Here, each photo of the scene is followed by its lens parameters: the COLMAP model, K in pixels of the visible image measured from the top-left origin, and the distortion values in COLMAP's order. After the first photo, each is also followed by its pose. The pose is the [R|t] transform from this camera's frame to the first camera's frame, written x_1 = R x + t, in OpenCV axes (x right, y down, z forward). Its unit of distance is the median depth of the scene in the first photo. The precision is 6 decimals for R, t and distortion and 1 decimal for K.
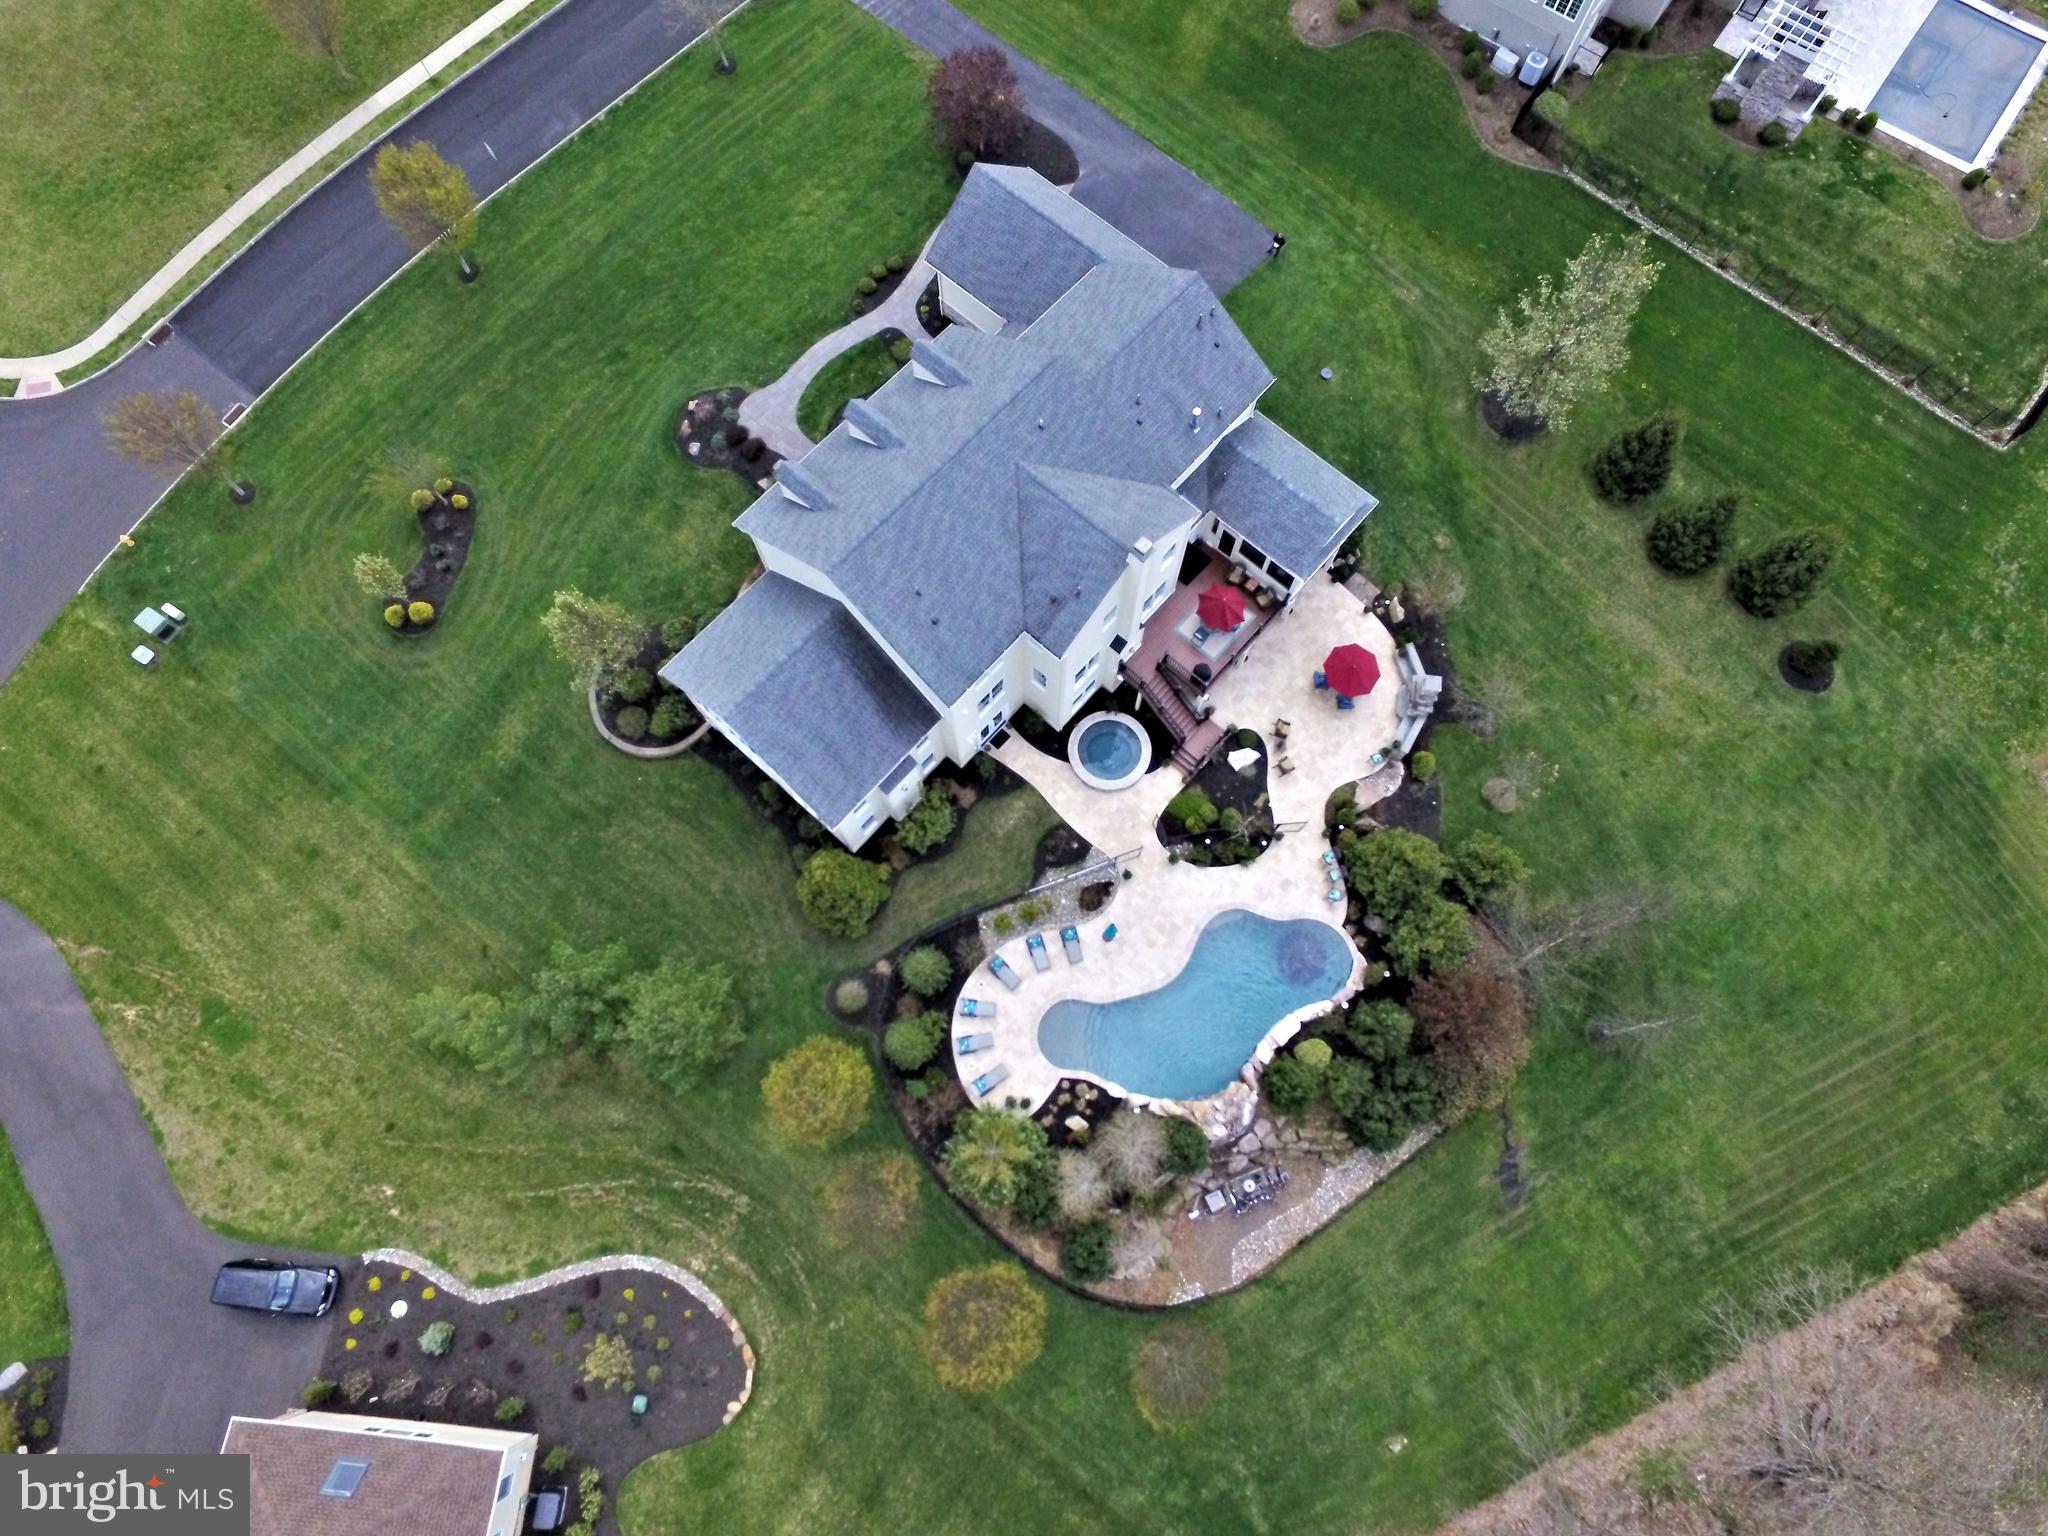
lens RADIAL K [[1174.4, 0, 1044.7], [0, 1174.4, 770.7], [0, 0, 1]] dist [-0.000532, 0.000176]
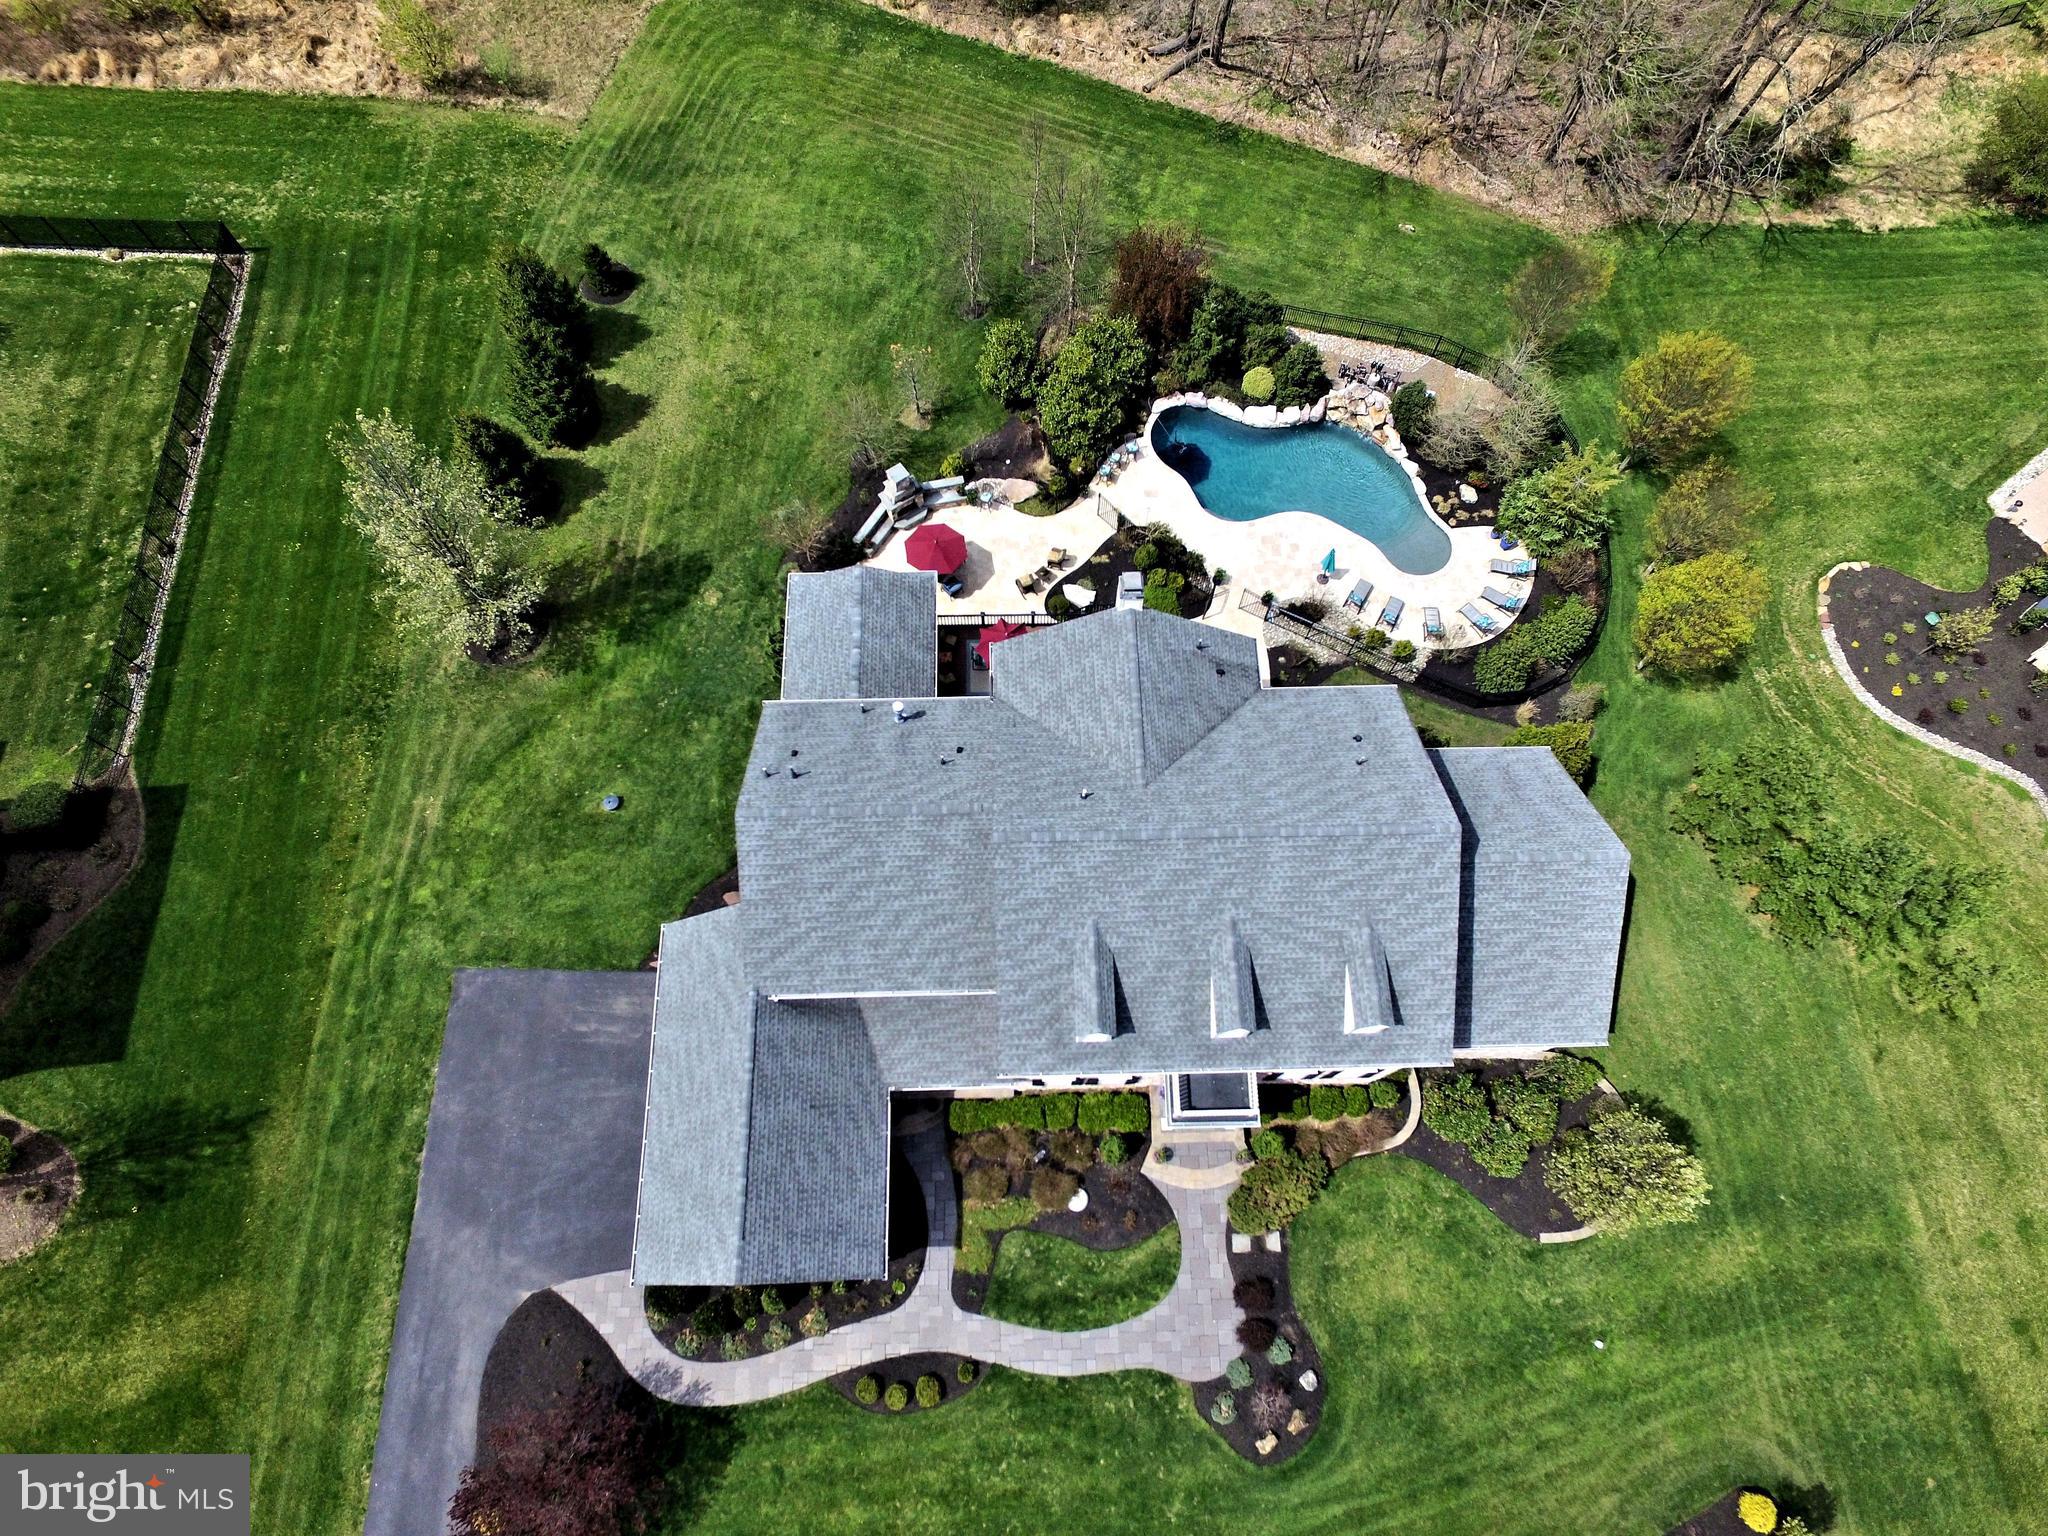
lens RADIAL K [[1187.1, 0, 1047.0], [0, 1187.1, 771.9], [0, 0, 1]] dist [-0.003285, 0.006666]
pose [[-0.683409, -0.687457, 0.245674, -0.136911], [0.689213, -0.496605, 0.527608, -0.597093], [-0.240705, 0.529893, 0.813188, 0.339290]]
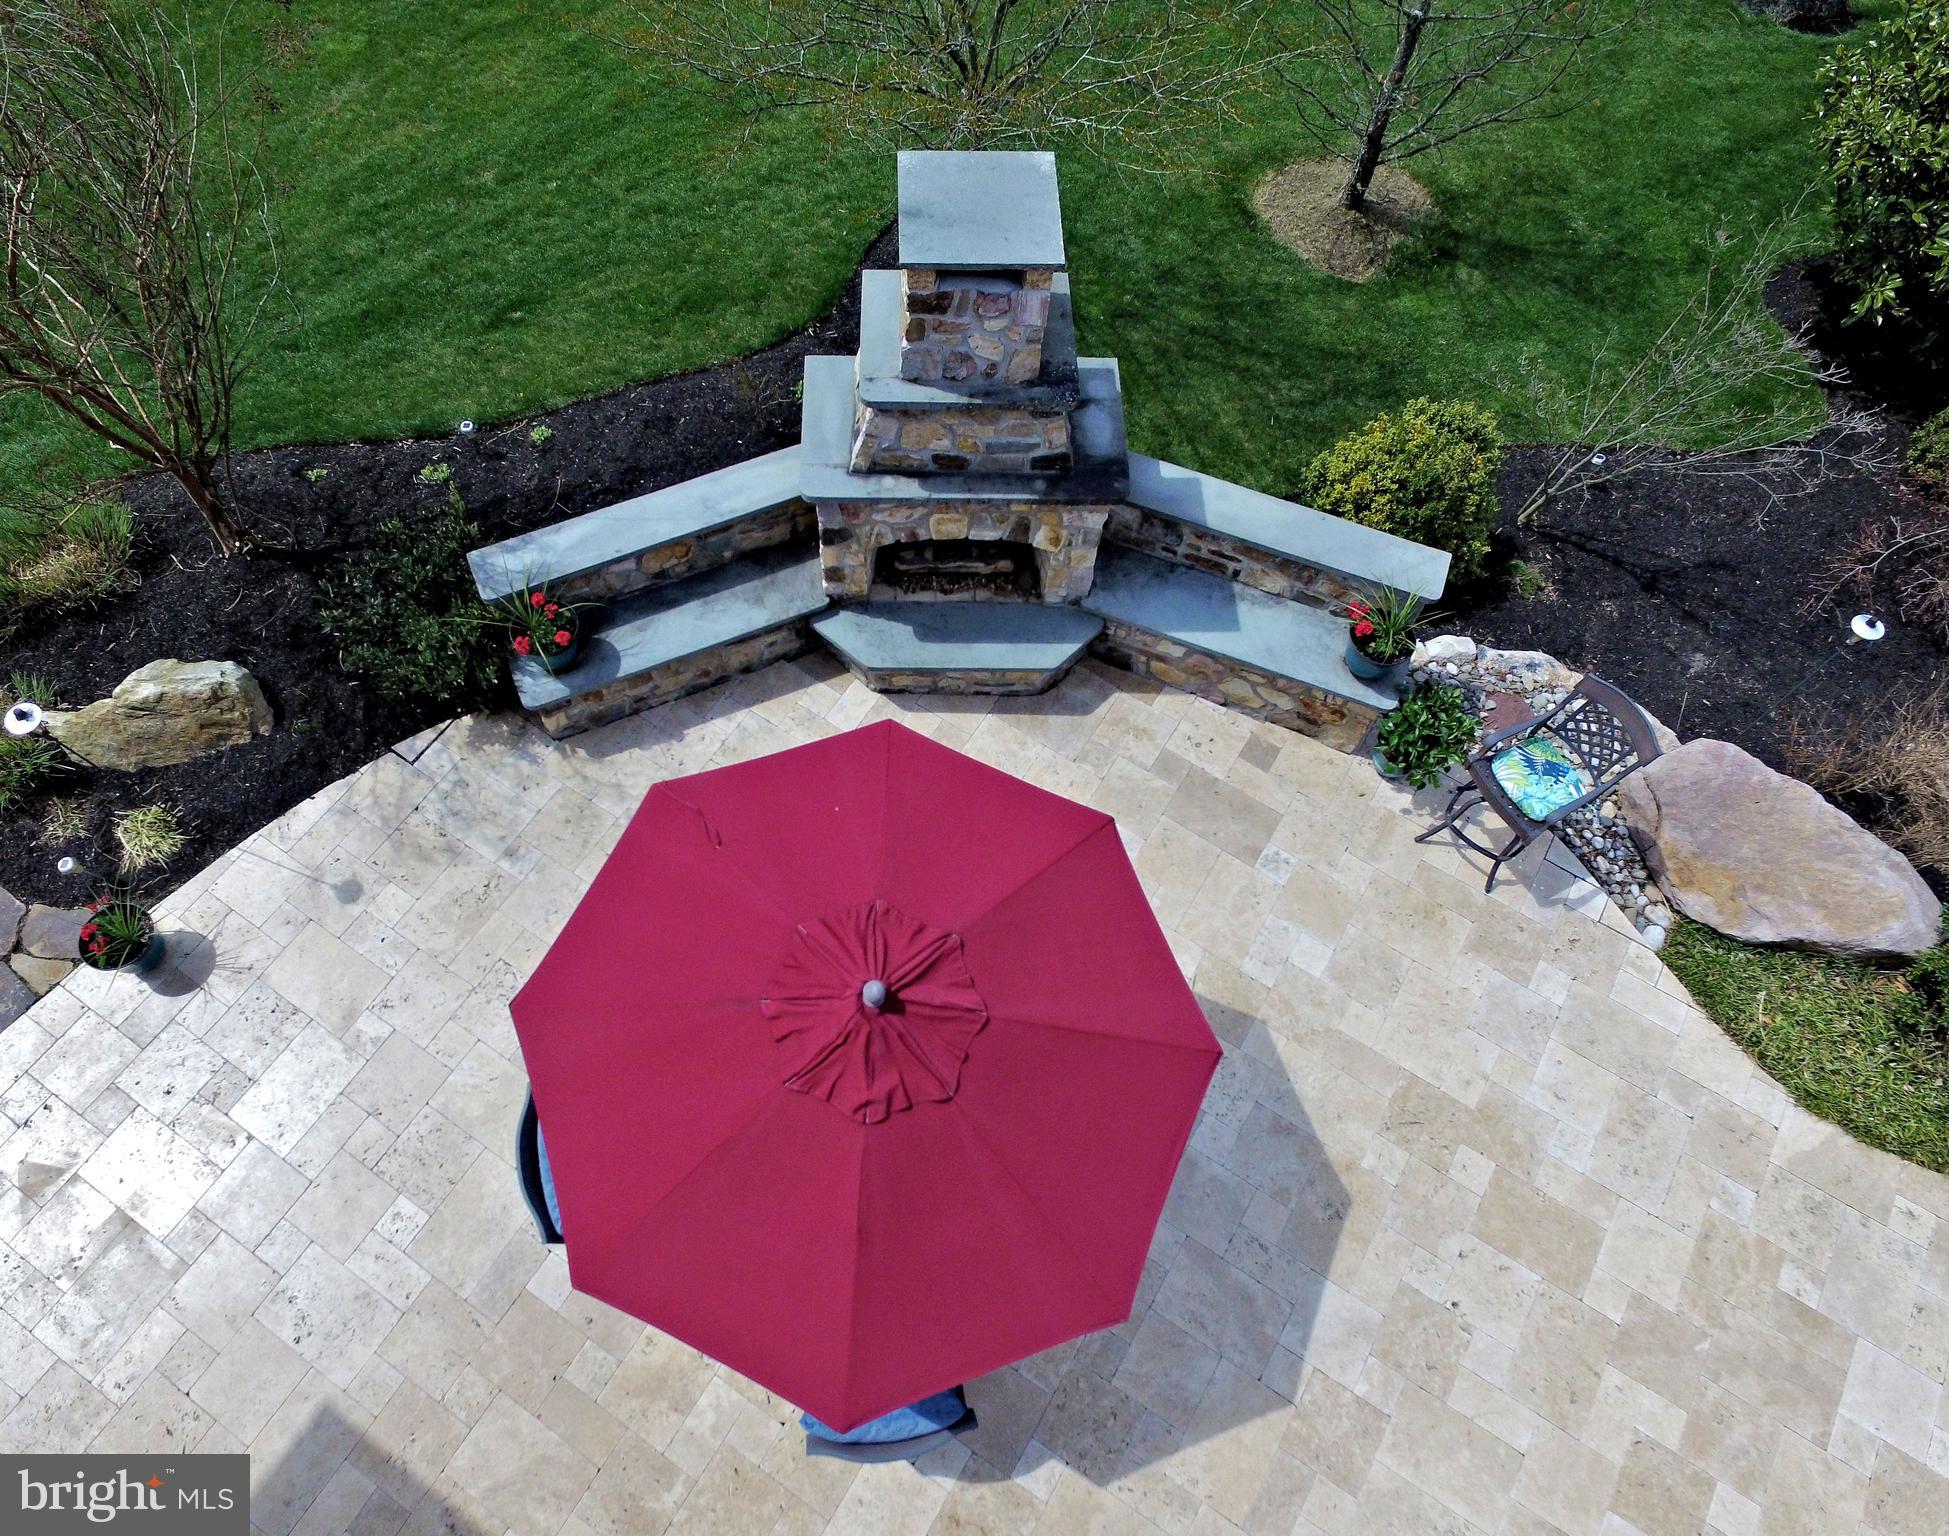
lens RADIAL K [[1205.6, 0, 943.7], [0, 1205.6, 796.7], [0, 0, 1]] dist [-0.000810, 0.000163]
pose [[-0.147779, -0.896608, 0.417440, 0.243817], [0.937623, 0.007284, 0.347576, -0.111129], [-0.314680, 0.442766, 0.839604, 0.933970]]
